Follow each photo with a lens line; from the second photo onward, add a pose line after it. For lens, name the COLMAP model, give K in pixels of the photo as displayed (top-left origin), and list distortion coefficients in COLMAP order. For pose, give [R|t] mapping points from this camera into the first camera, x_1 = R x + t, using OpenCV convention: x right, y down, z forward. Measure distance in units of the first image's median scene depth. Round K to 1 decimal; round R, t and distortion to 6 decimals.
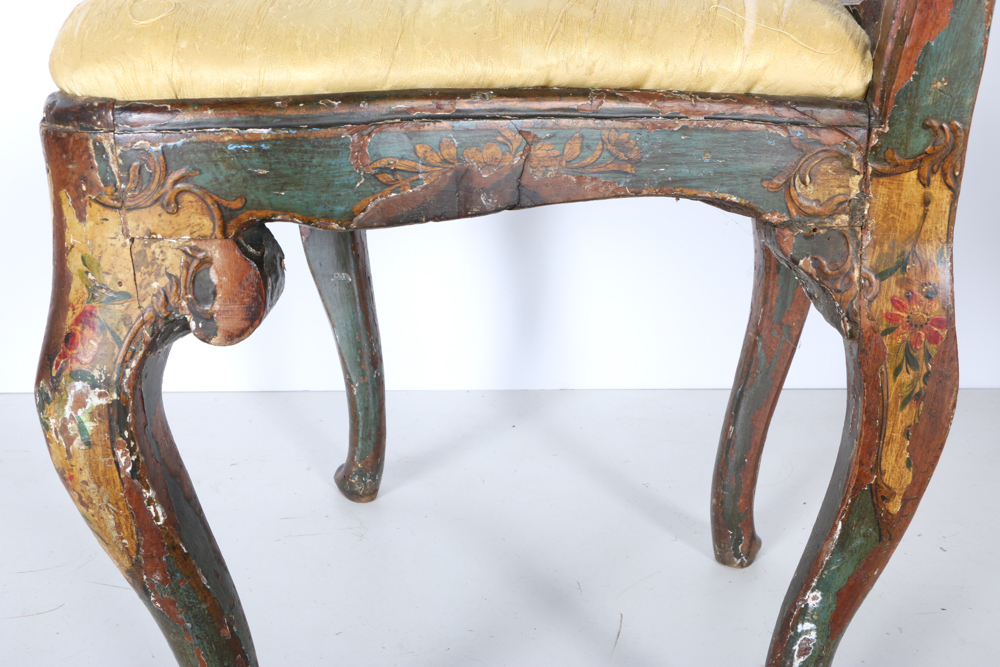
lens RADIAL K [[1133.1, 0, 500.0], [0, 1133.1, 333.5], [0, 0, 1]] dist [-0.122418, 0.368062]
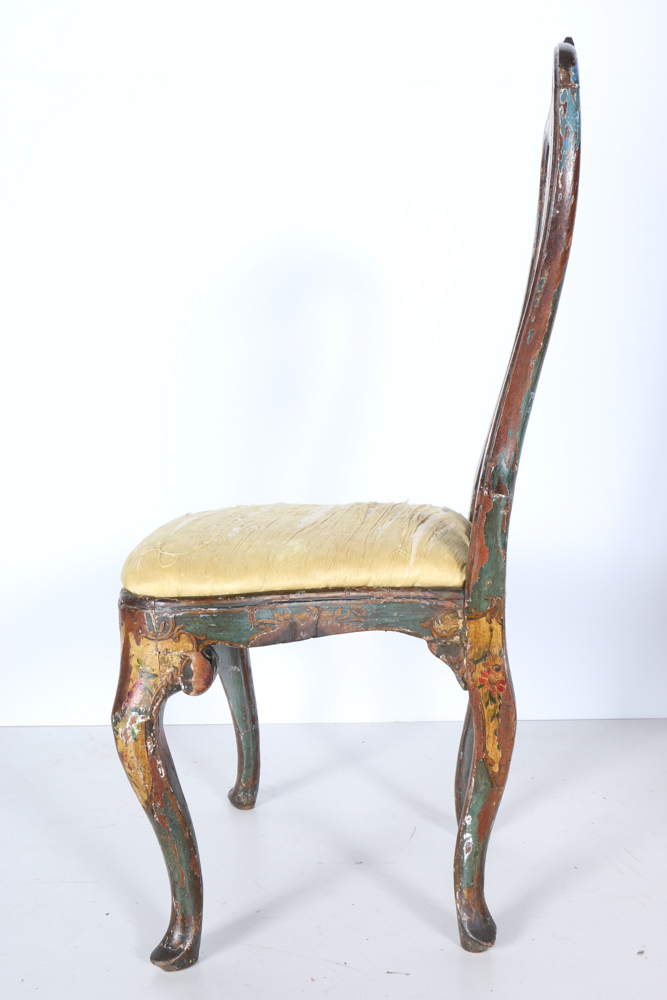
lens RADIAL K [[1133.1, 0, 333.5], [0, 1133.1, 500.0], [0, 0, 1]] dist [-0.122418, 0.368062]
pose [[0.999368, -0.020868, -0.028788, 0.126203], [0.014708, 0.979758, -0.199647, 0.084295], [0.032371, 0.199097, 0.979445, -1.403949]]
